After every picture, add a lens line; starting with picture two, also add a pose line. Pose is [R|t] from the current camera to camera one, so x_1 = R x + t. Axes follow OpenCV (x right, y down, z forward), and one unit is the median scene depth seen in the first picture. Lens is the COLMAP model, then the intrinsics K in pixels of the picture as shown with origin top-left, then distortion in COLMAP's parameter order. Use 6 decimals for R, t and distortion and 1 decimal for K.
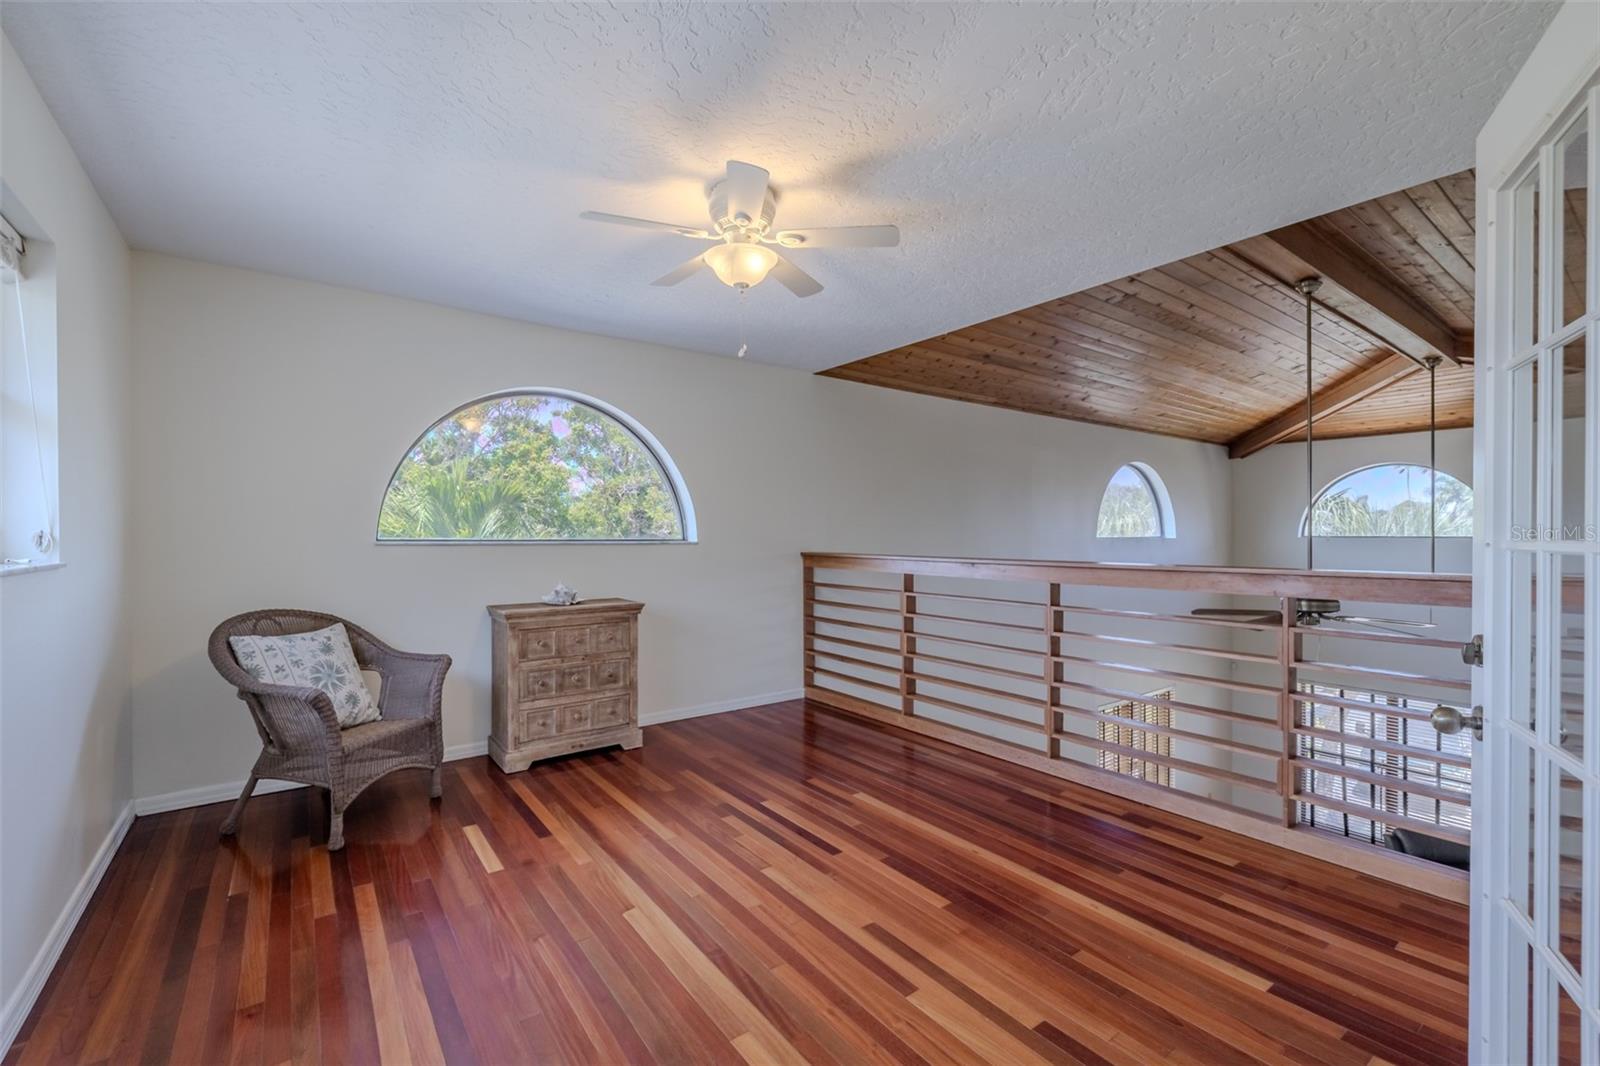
lens RADIAL K [[682.5, 0, 788.4], [0, 682.5, 544.4], [0, 0, 1]] dist [0.000107, -0.000532]
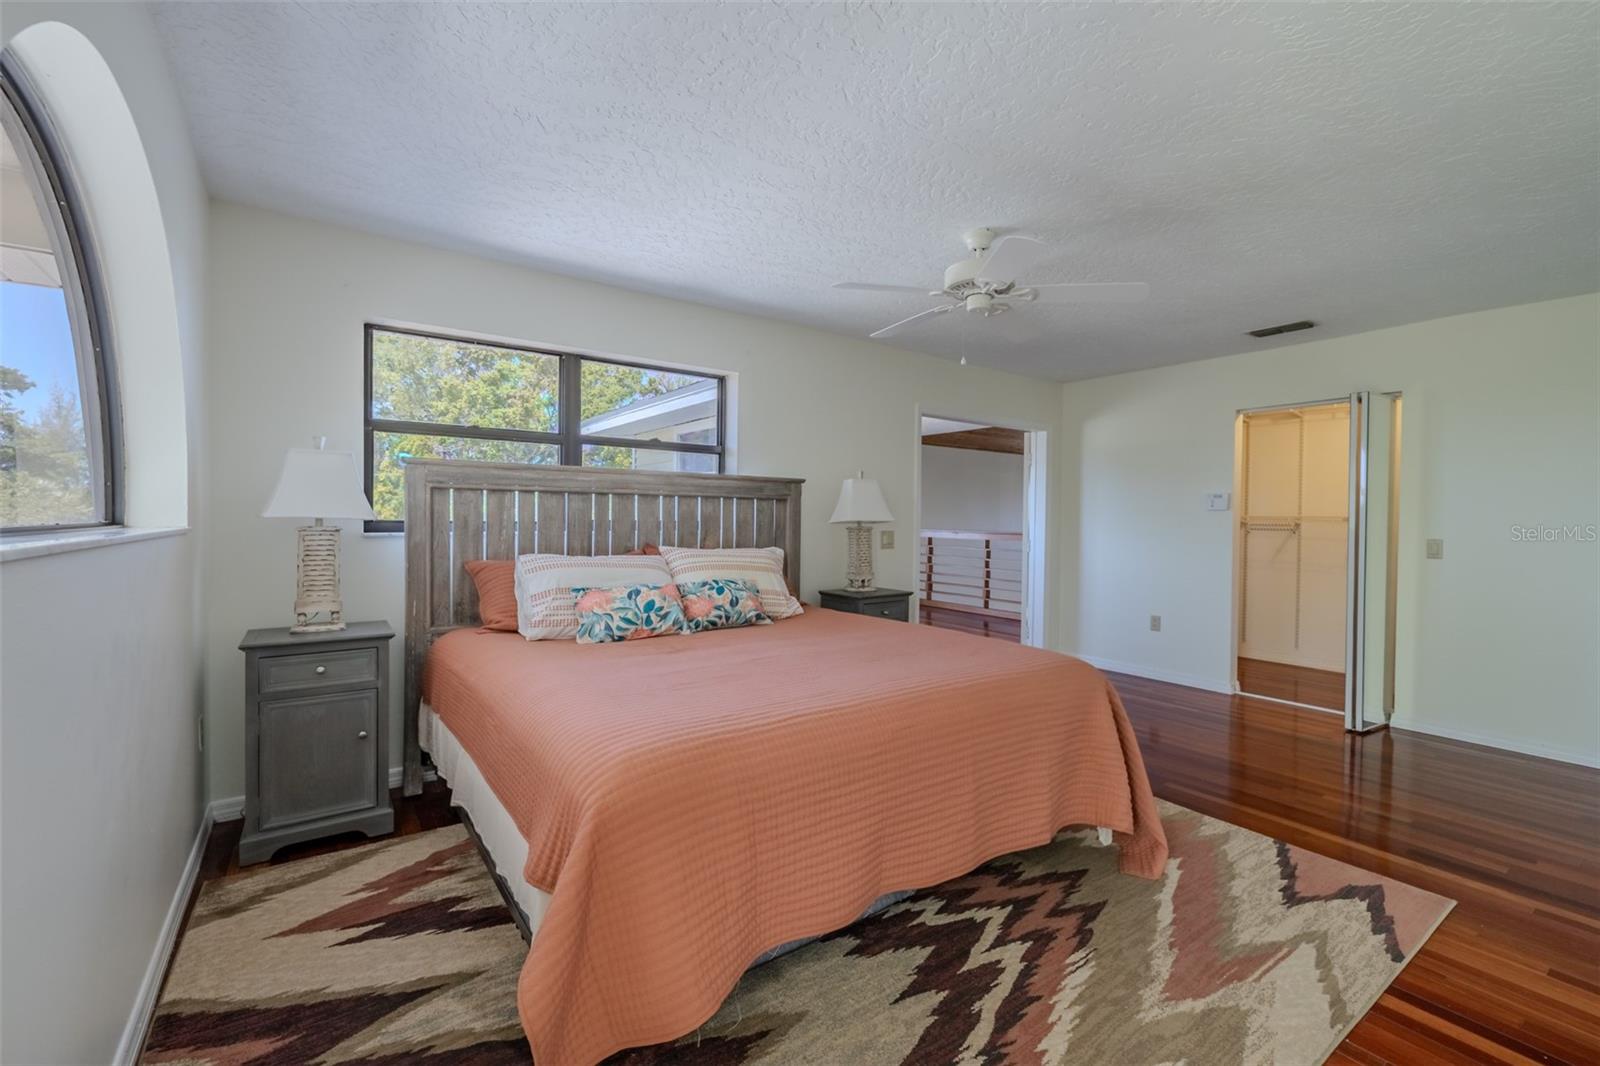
lens RADIAL K [[682.5, 0, 810.9], [0, 682.5, 525.1], [0, 0, 1]] dist [0.000107, -0.000532]
pose [[0.999886, 0.015018, 0.001780, -0.297187], [-0.015011, 0.999878, -0.004222, 0.024906], [-0.001843, 0.004194, 0.999990, -1.677562]]
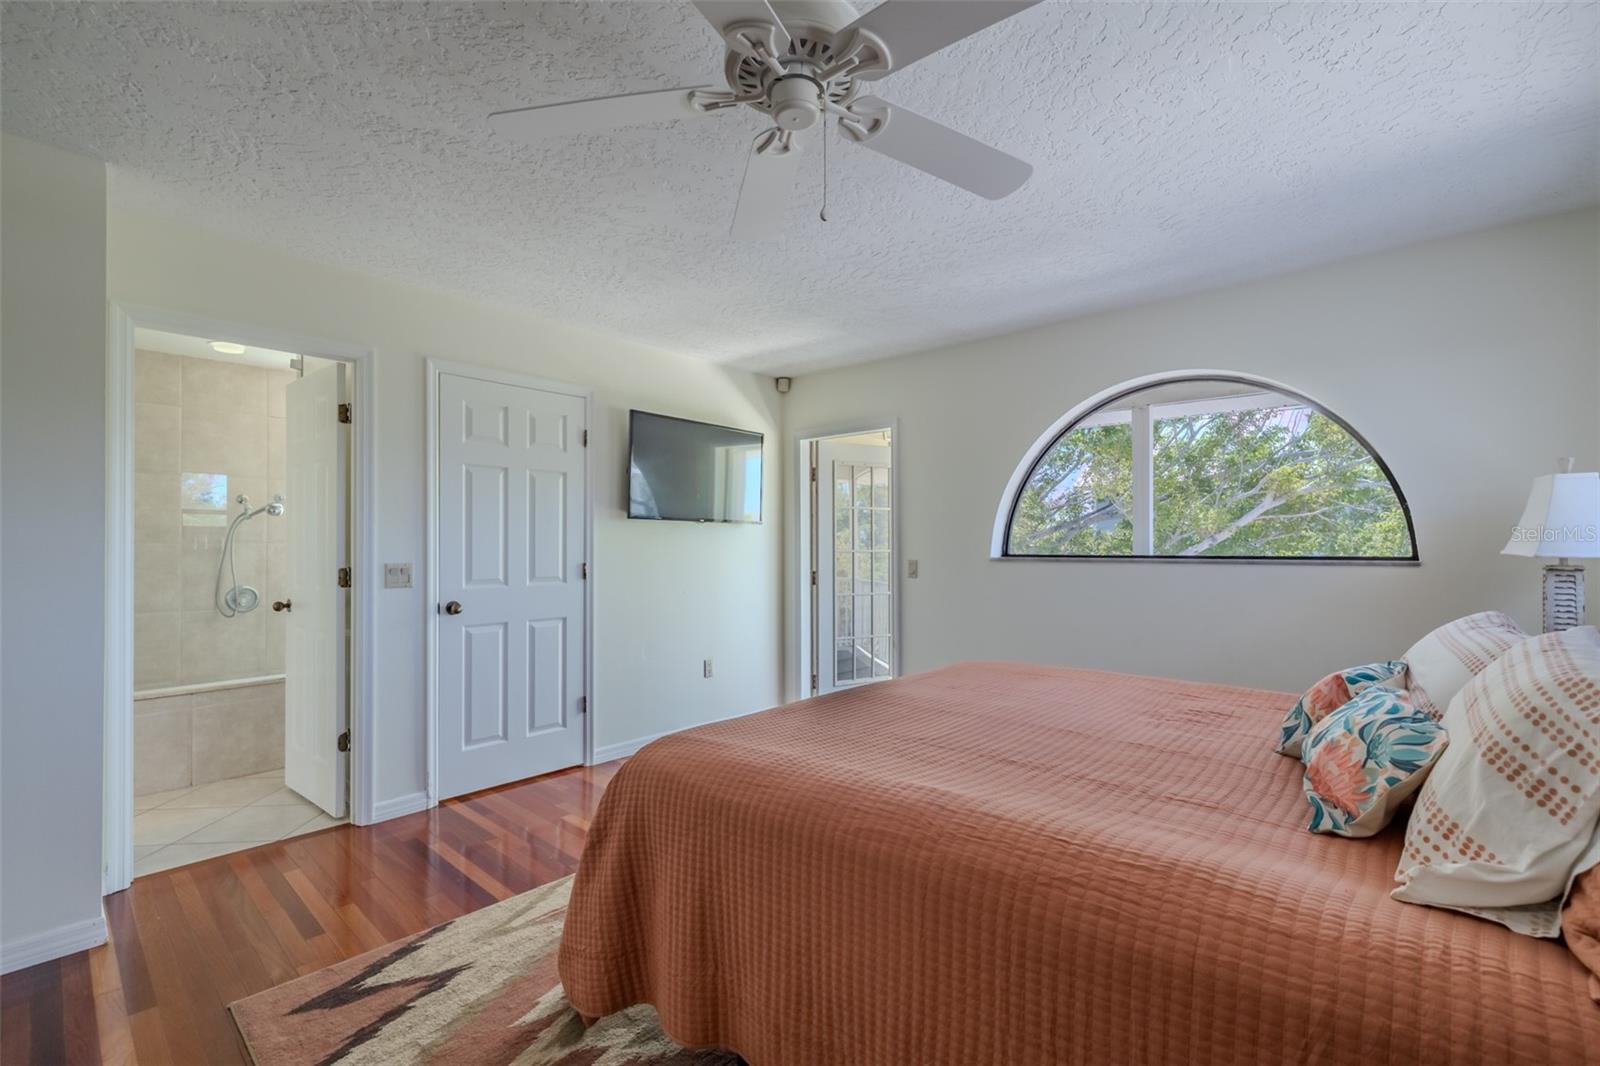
lens RADIAL K [[682.5, 0, 810.5], [0, 682.5, 540.7], [0, 0, 1]] dist [0.000107, -0.000532]
pose [[-0.976463, -0.000910, -0.215682, 0.016543], [-0.001260, 0.999998, 0.001488, 0.007030], [0.215680, 0.001725, -0.976463, -0.319146]]
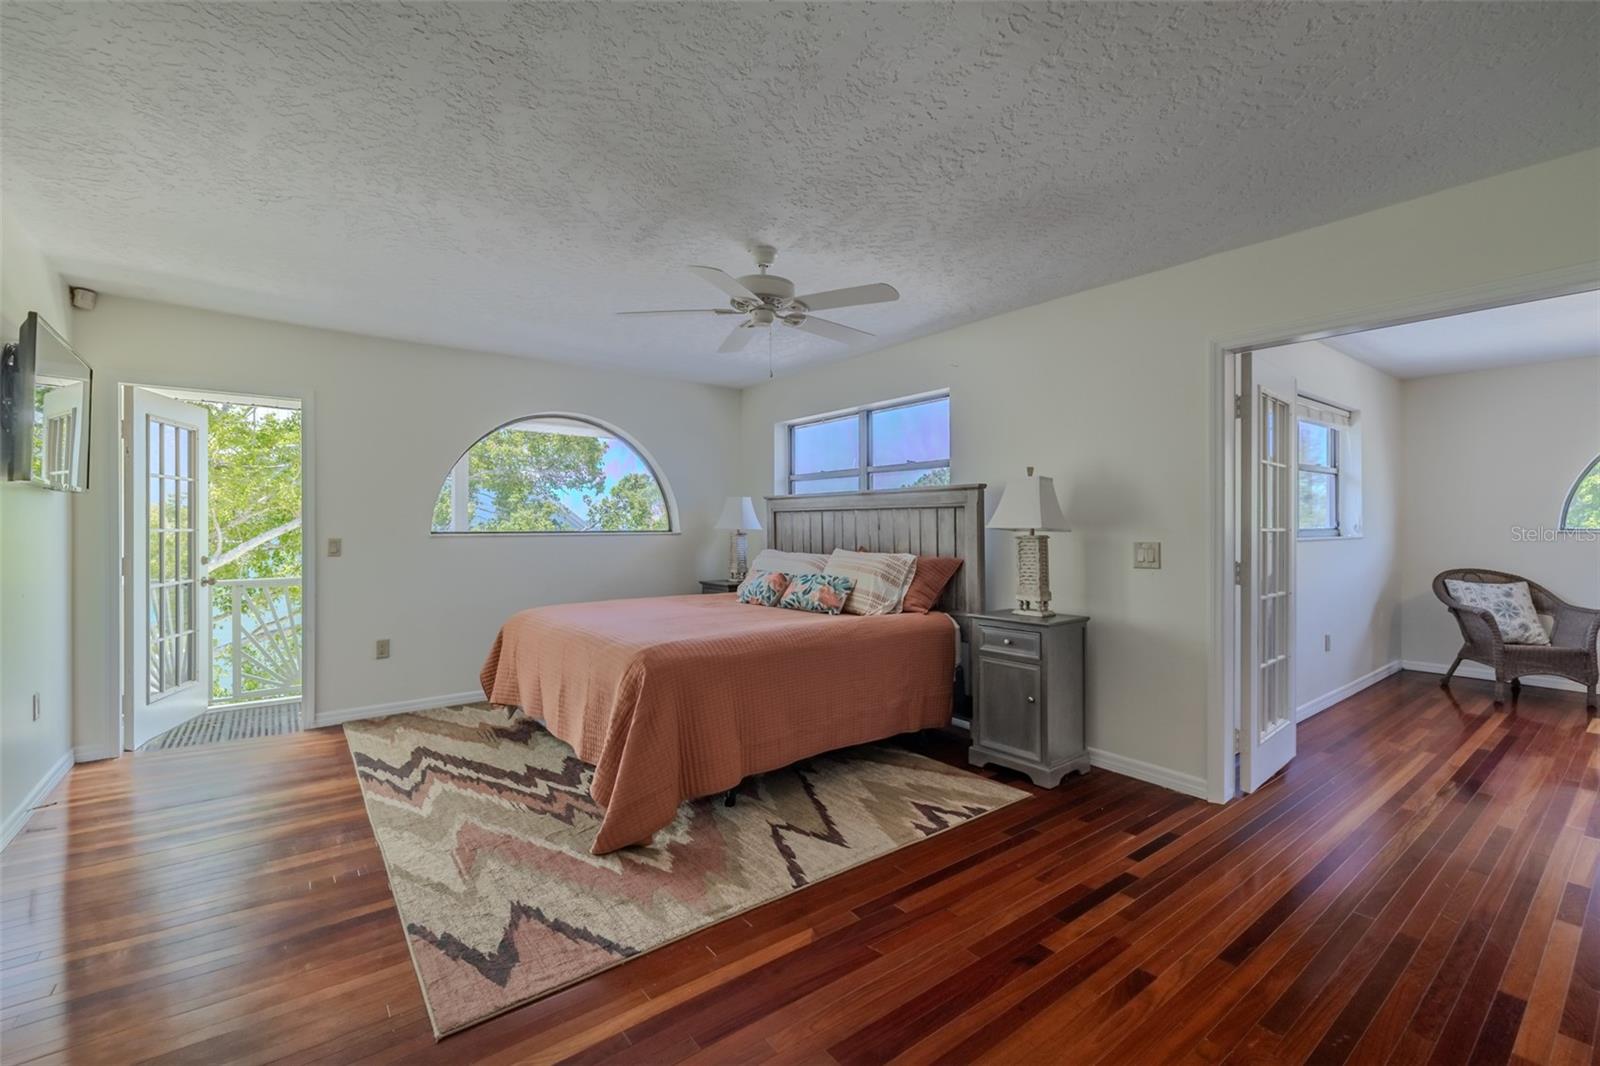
lens RADIAL K [[682.5, 0, 800.9], [0, 682.5, 522.2], [0, 0, 1]] dist [0.000107, -0.000532]
pose [[0.028911, -0.004803, -0.999570, 0.887670], [-0.013618, 0.999894, -0.005198, 0.009967], [0.999489, 0.013762, 0.028843, -0.729141]]
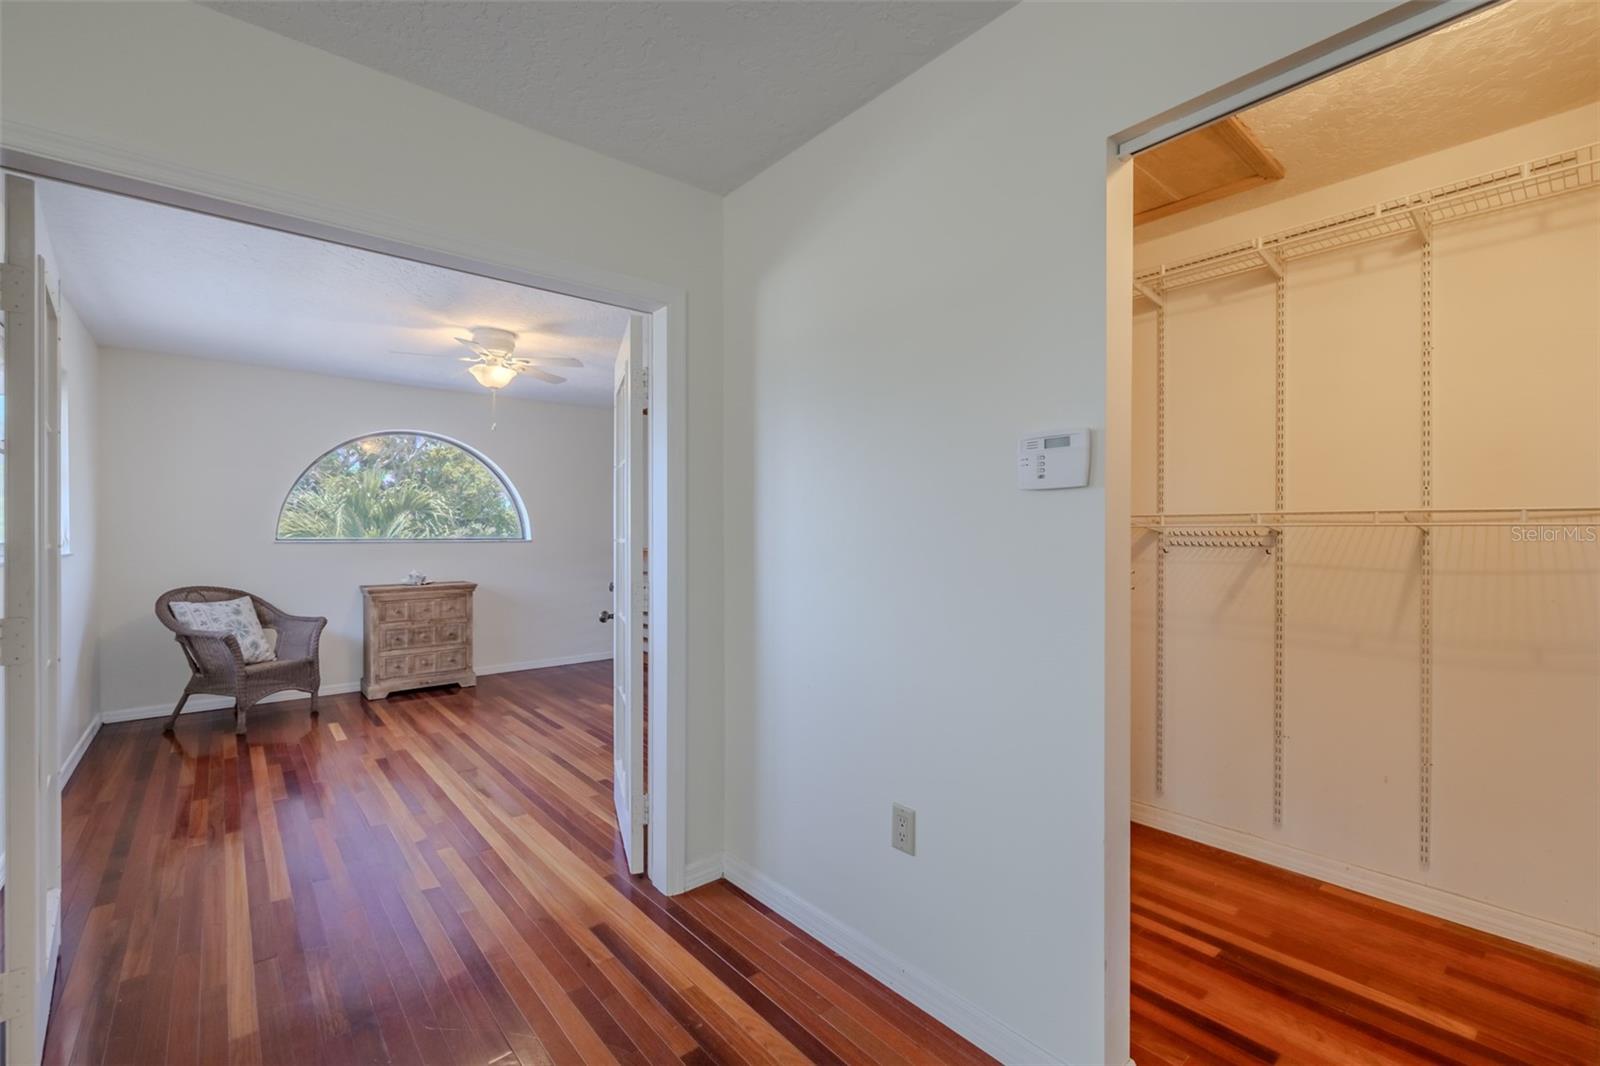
lens RADIAL K [[682.5, 0, 794.8], [0, 682.5, 539.8], [0, 0, 1]] dist [0.000107, -0.000532]
pose [[0.997547, -0.002533, 0.069955, 0.427333], [0.002931, 0.999980, -0.005589, 0.006028], [-0.069939, 0.005780, 0.997534, -0.563720]]
